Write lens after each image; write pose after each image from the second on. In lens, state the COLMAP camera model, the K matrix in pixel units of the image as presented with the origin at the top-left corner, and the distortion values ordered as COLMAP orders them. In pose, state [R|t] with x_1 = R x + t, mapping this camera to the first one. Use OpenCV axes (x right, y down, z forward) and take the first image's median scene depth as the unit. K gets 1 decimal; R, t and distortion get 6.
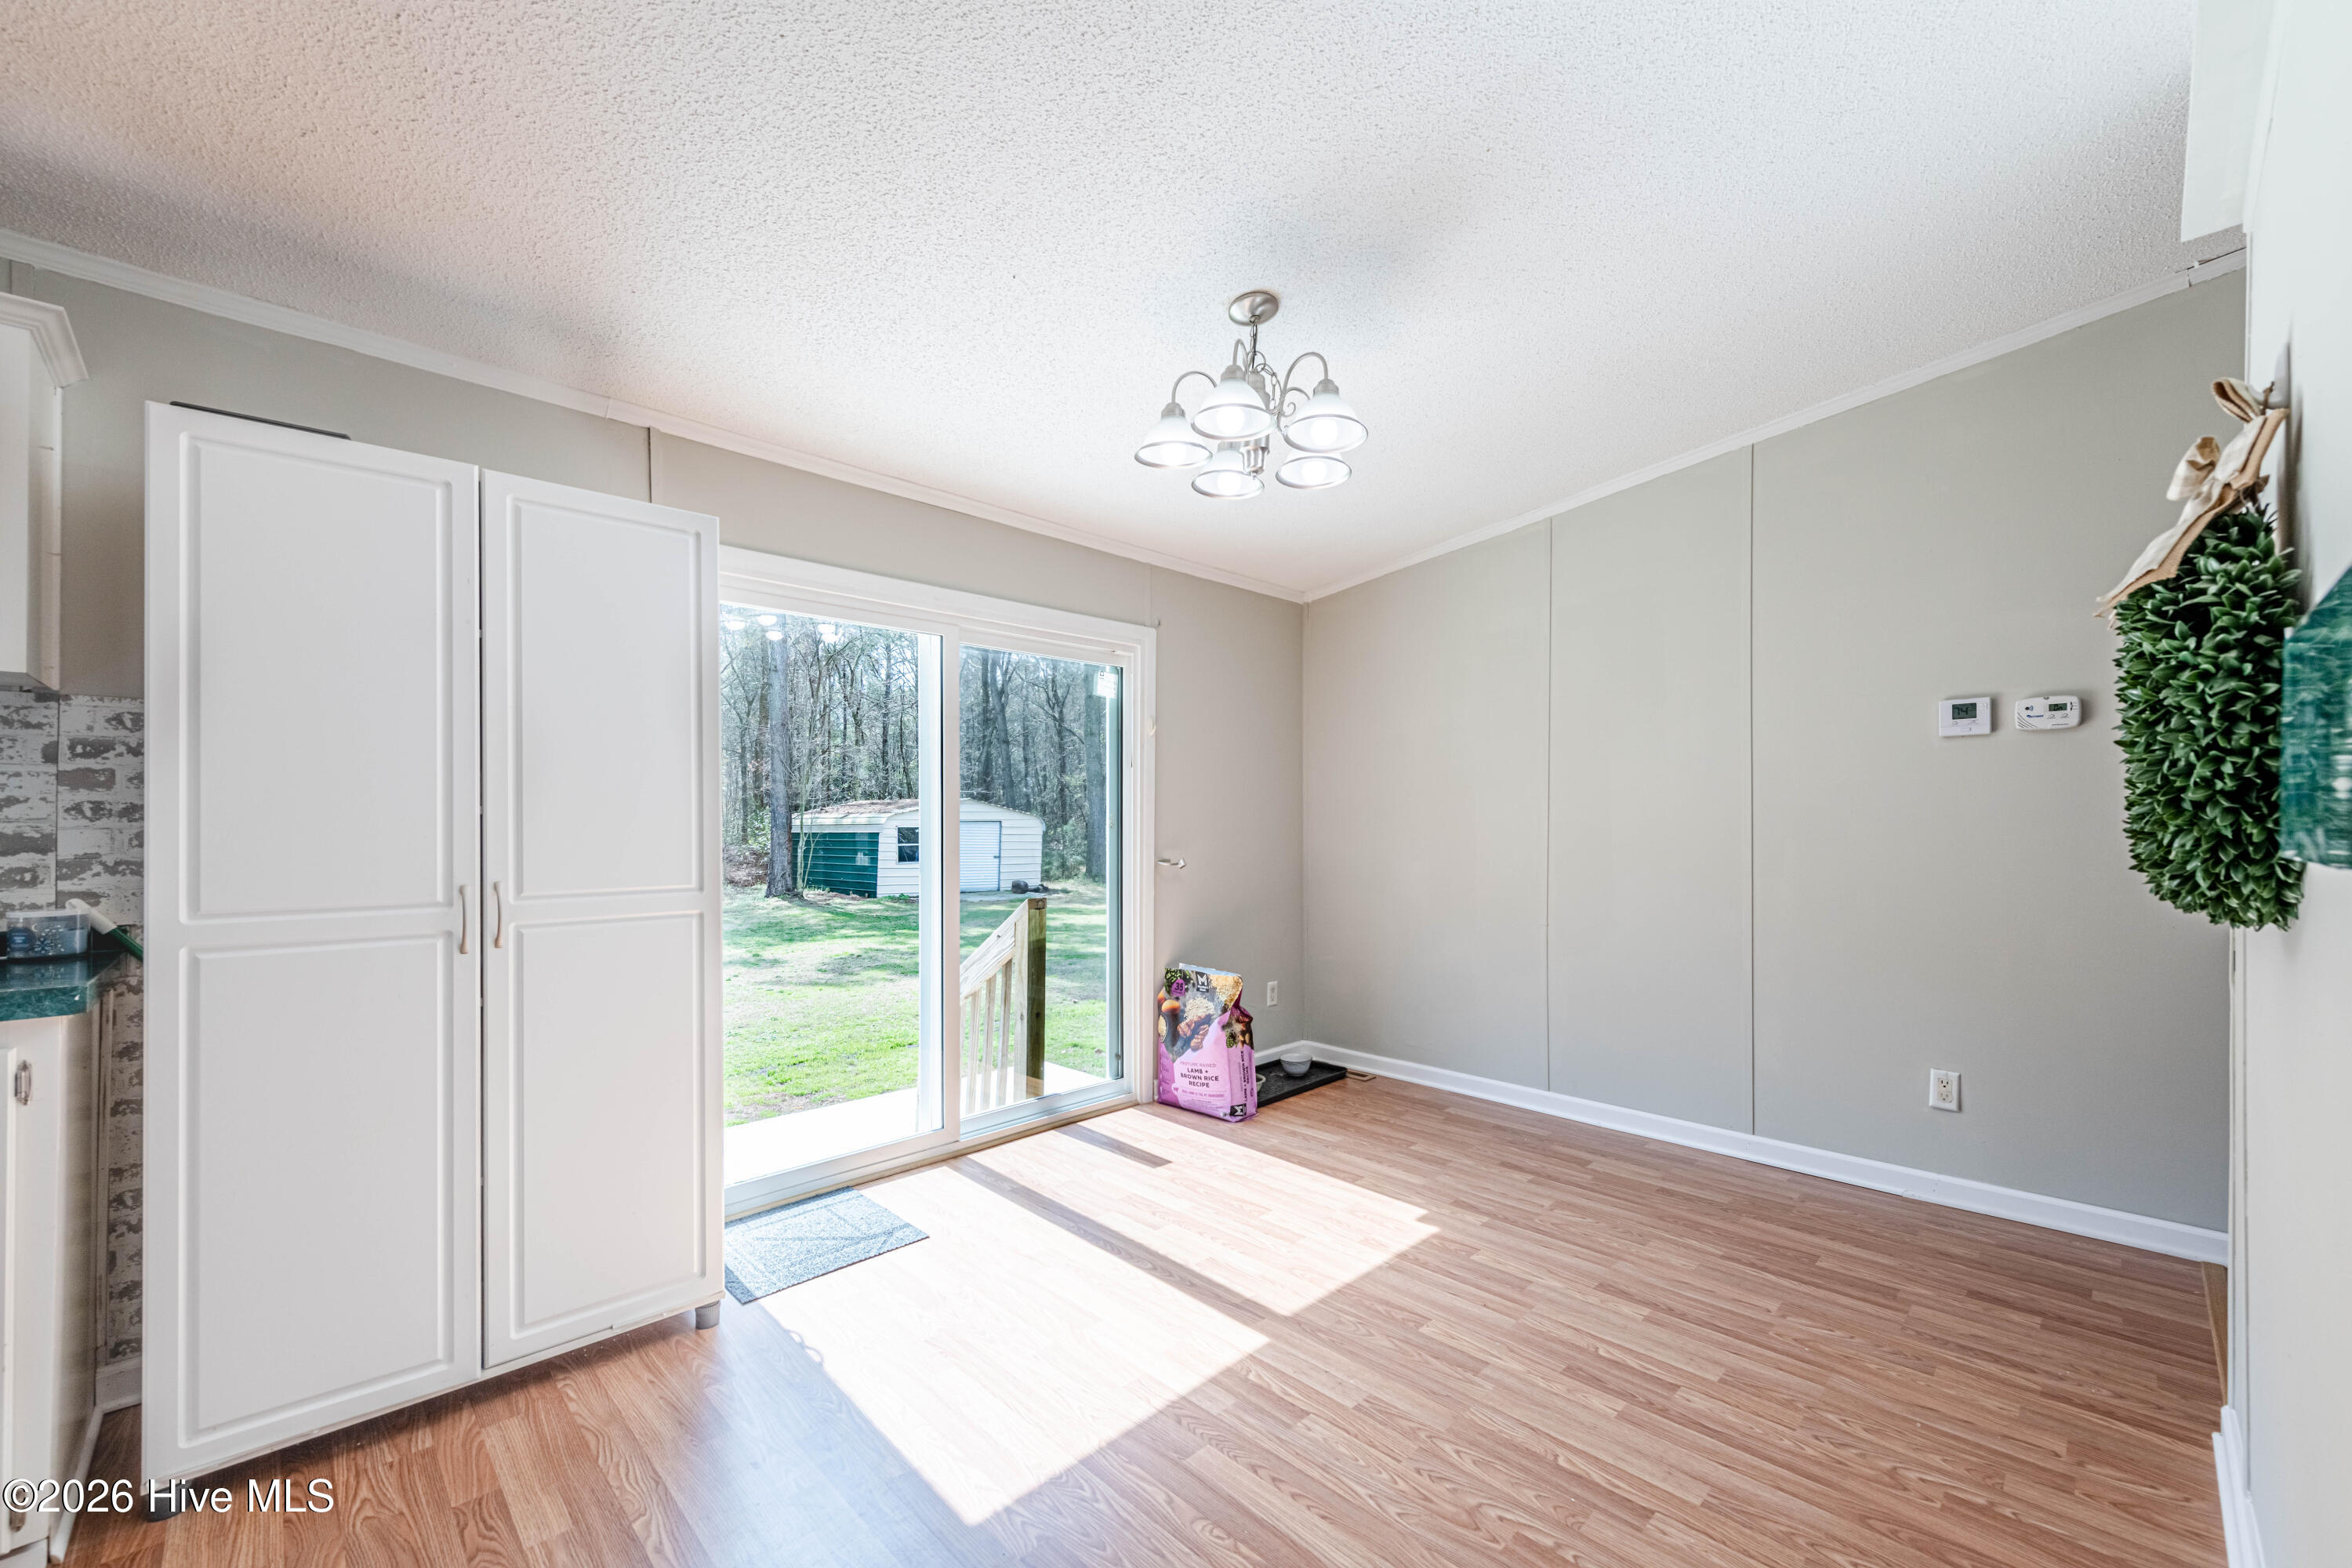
lens RADIAL K [[940.0, 0, 1174.3], [0, 940.0, 816.8], [0, 0, 1]] dist [0.001246, 0.000085]
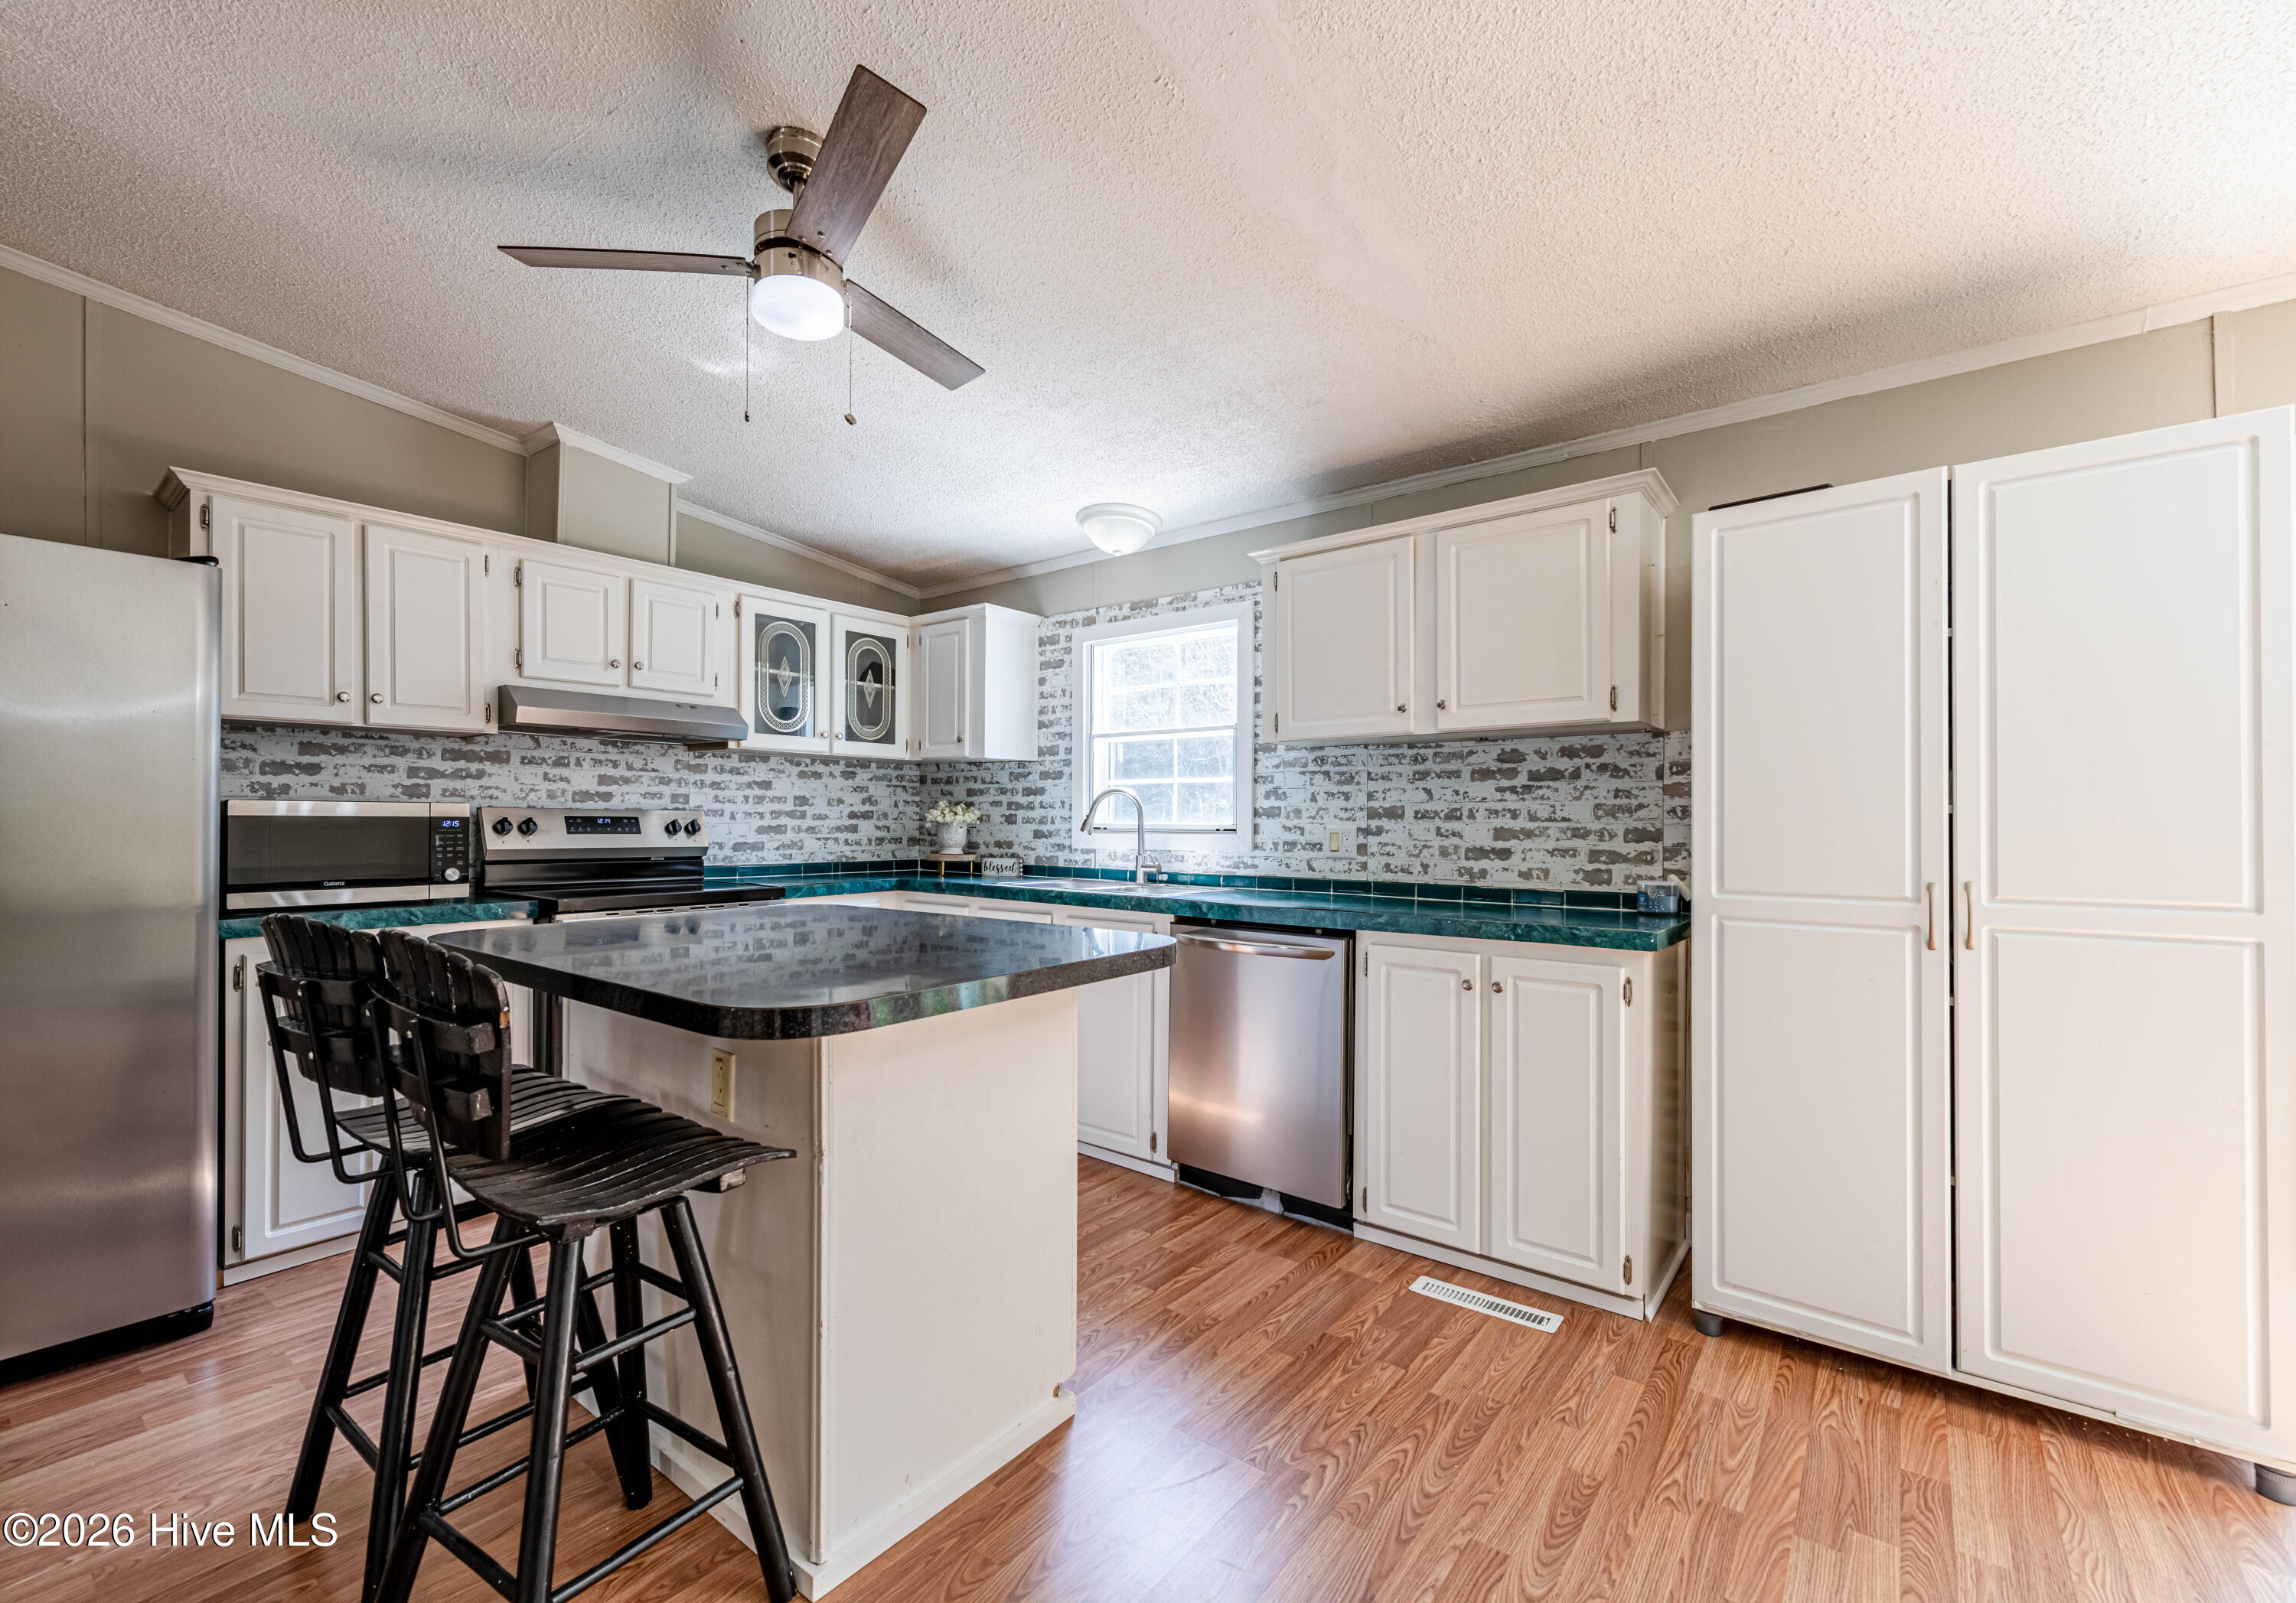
lens RADIAL K [[953.4, 0, 1110.2], [0, 953.4, 814.3], [0, 0, 1]] dist [-0.000758, -0.000181]
pose [[0.106004, -0.005338, -0.994351, 0.175813], [0.003858, 0.999980, -0.004957, 0.000047], [0.994358, -0.003311, 0.106022, 0.004394]]
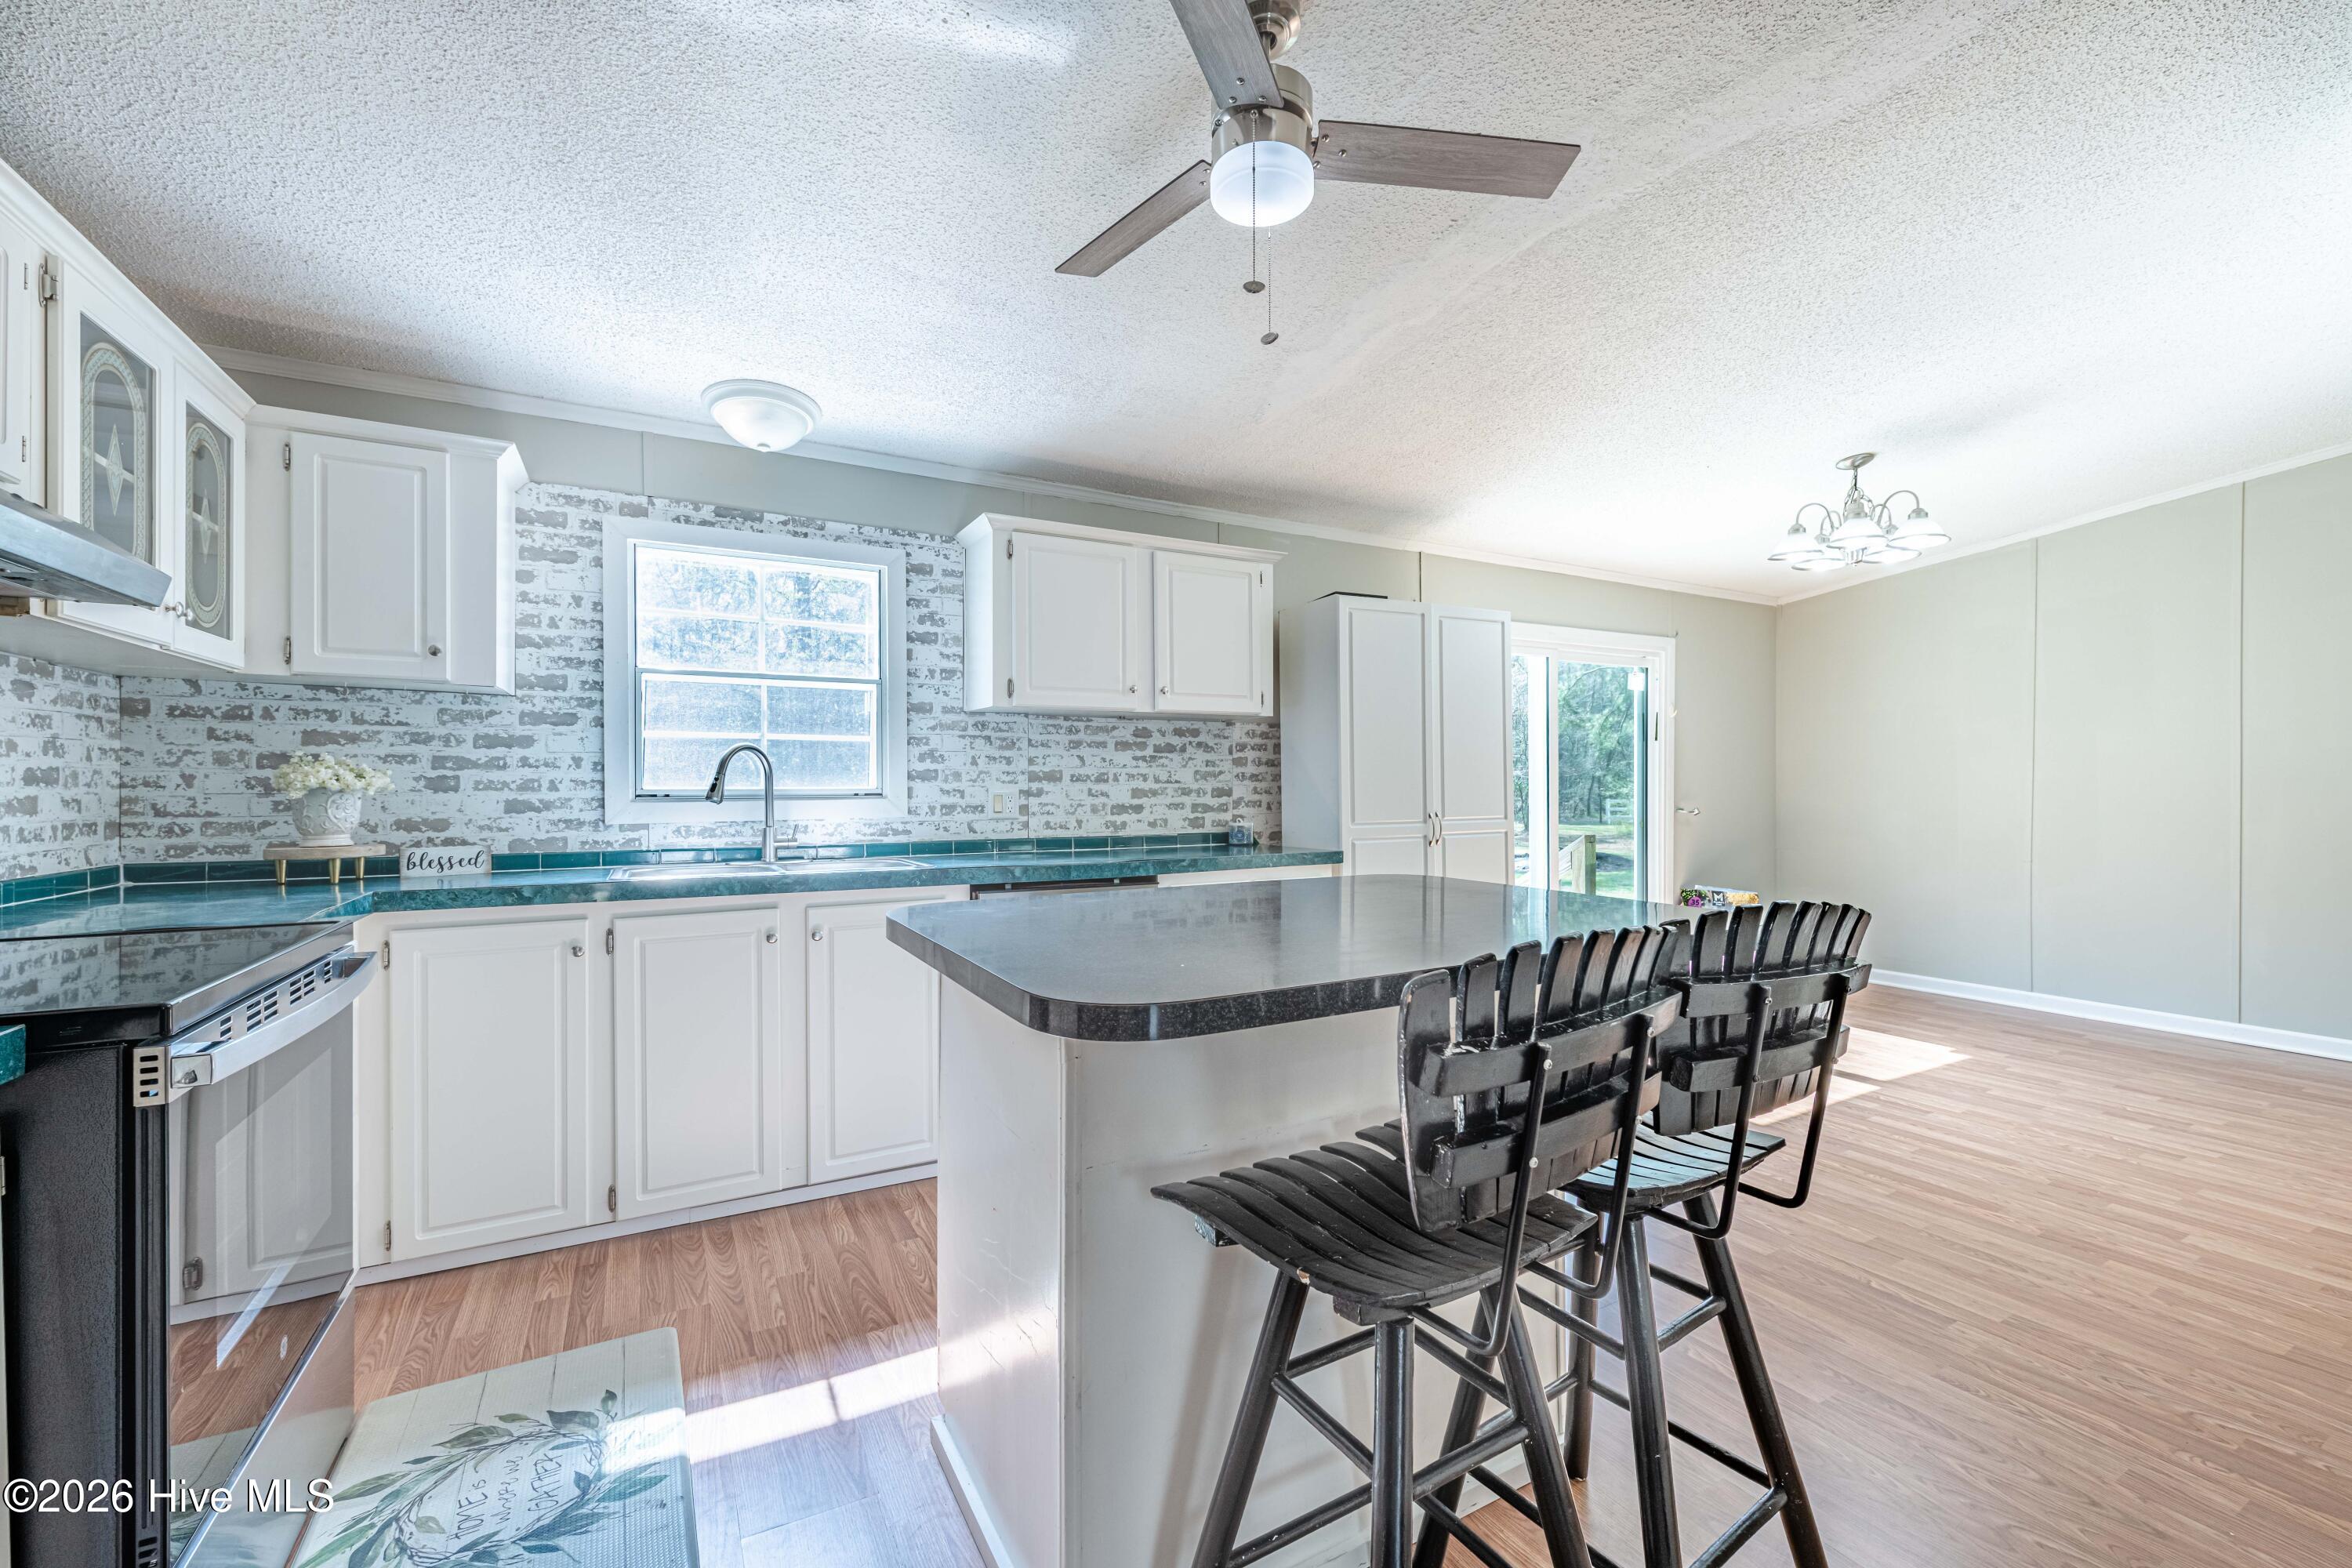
lens RADIAL K [[925.5, 0, 1178.3], [0, 925.5, 790.1], [0, 0, 1]] dist [0.001503, -0.000316]
pose [[0.958906, -0.001185, -0.283720, -0.716178], [0.004924, 0.999910, 0.012465, -0.003452], [0.283680, -0.013350, 0.958826, -1.063460]]
